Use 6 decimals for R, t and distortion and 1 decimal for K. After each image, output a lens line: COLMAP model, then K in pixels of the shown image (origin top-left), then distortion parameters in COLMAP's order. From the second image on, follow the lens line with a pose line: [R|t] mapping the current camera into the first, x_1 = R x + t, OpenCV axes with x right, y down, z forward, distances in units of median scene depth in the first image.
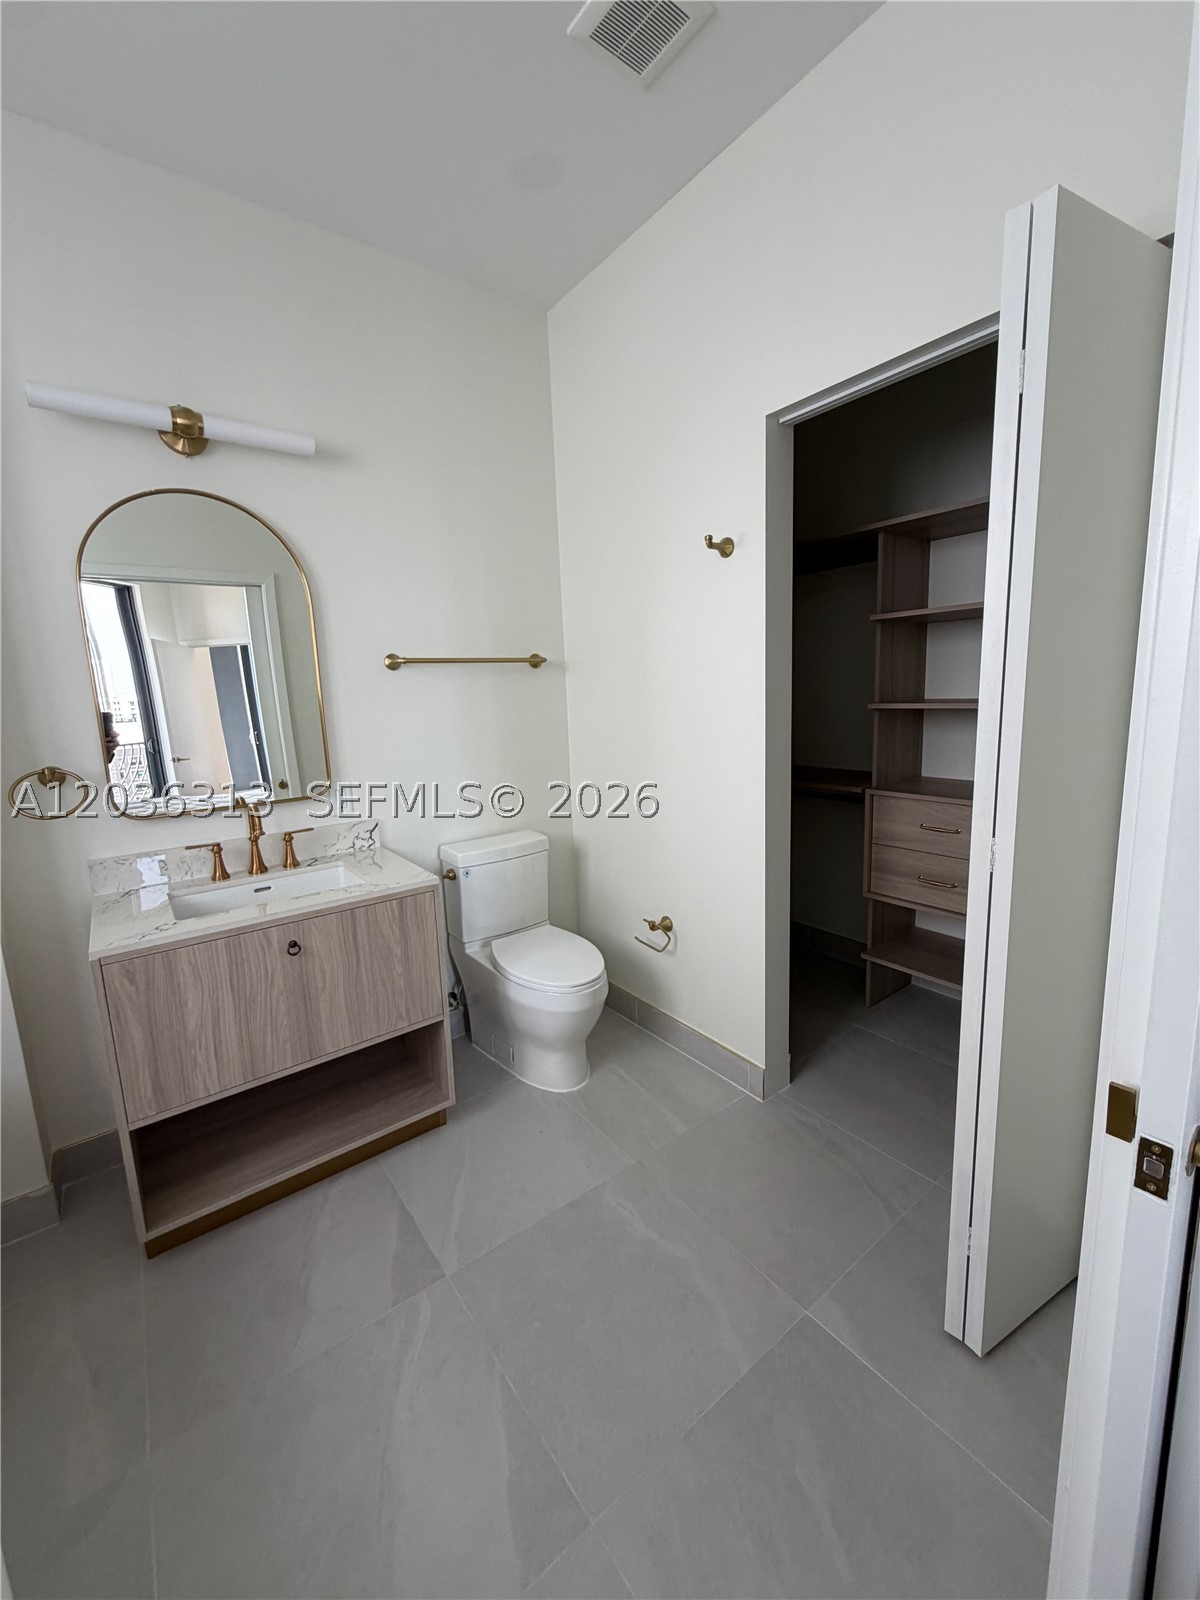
lens RADIAL K [[636.9, 0, 601.3], [0, 636.9, 793.9], [0, 0, 1]] dist [0.000936, 0.000086]
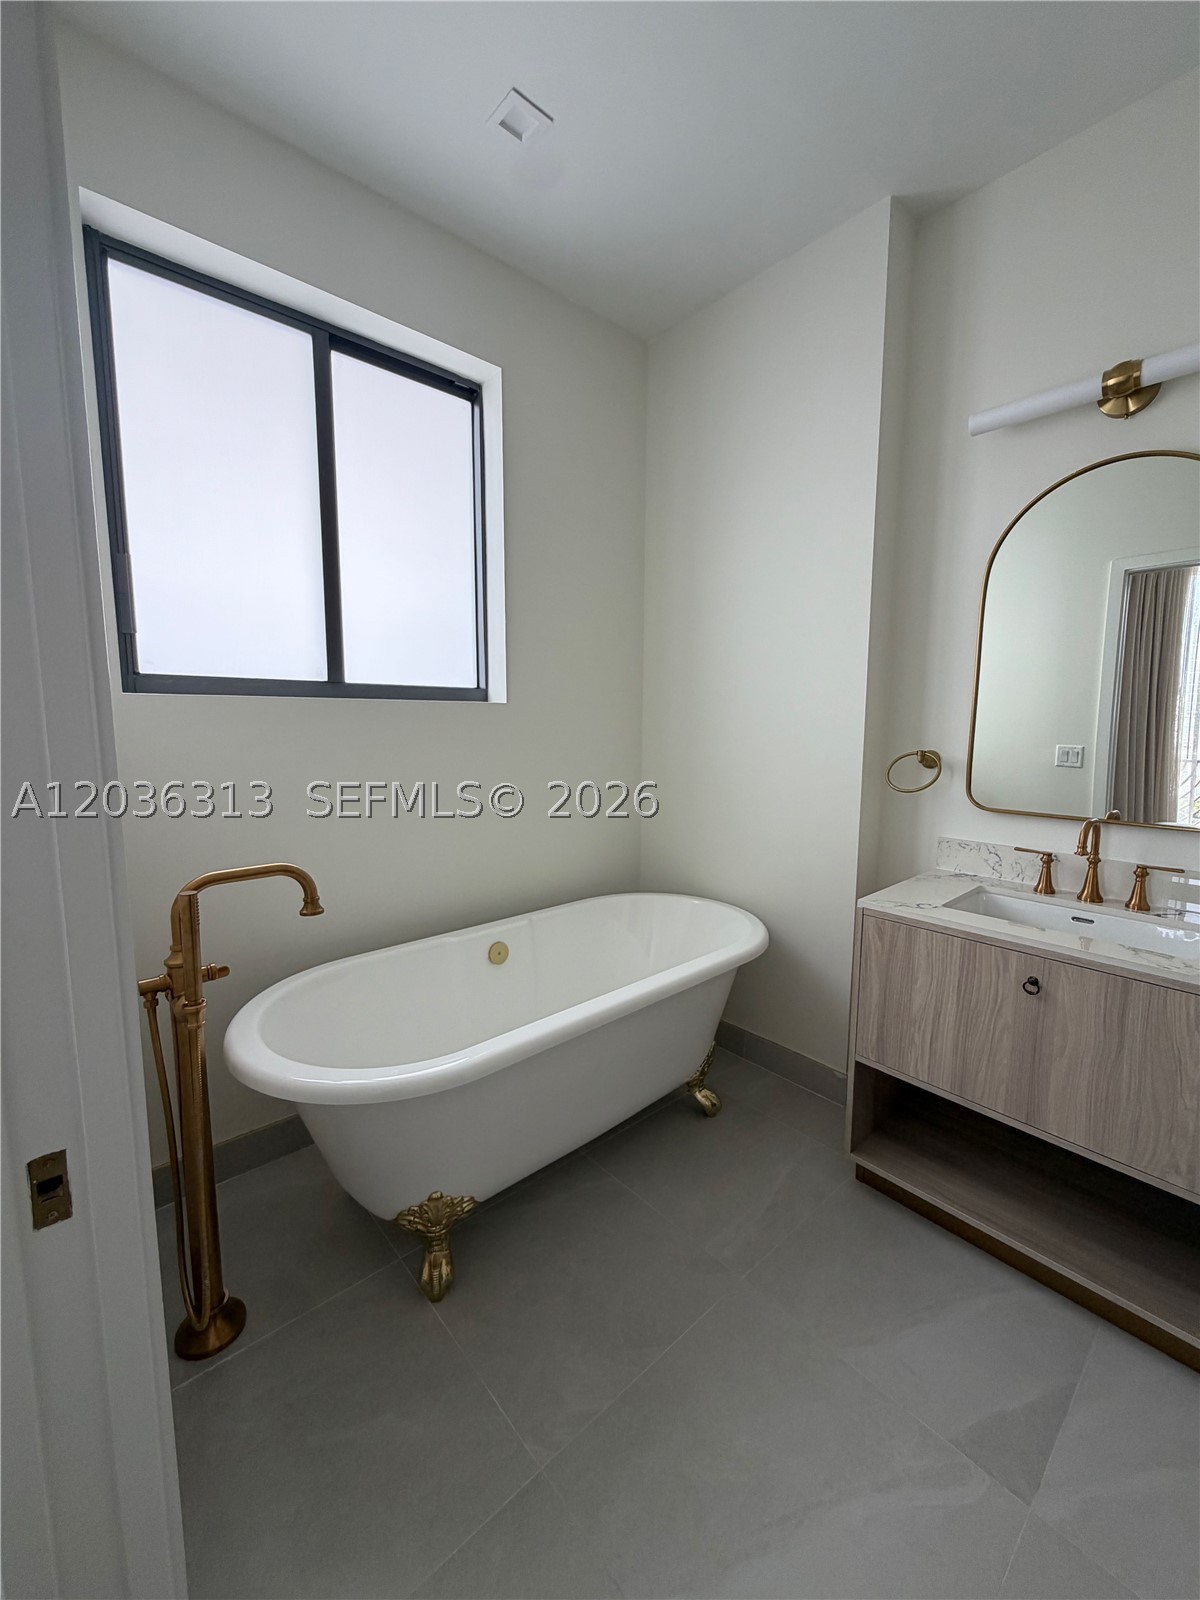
lens RADIAL K [[636.9, 0, 601.3], [0, 636.9, 793.9], [0, 0, 1]] dist [0.000936, 0.000086]
pose [[0.076309, 0.157514, -0.984564, 0.263329], [-0.169097, 0.975184, 0.142907, -0.030440], [0.982641, 0.155582, 0.101050, 0.310055]]
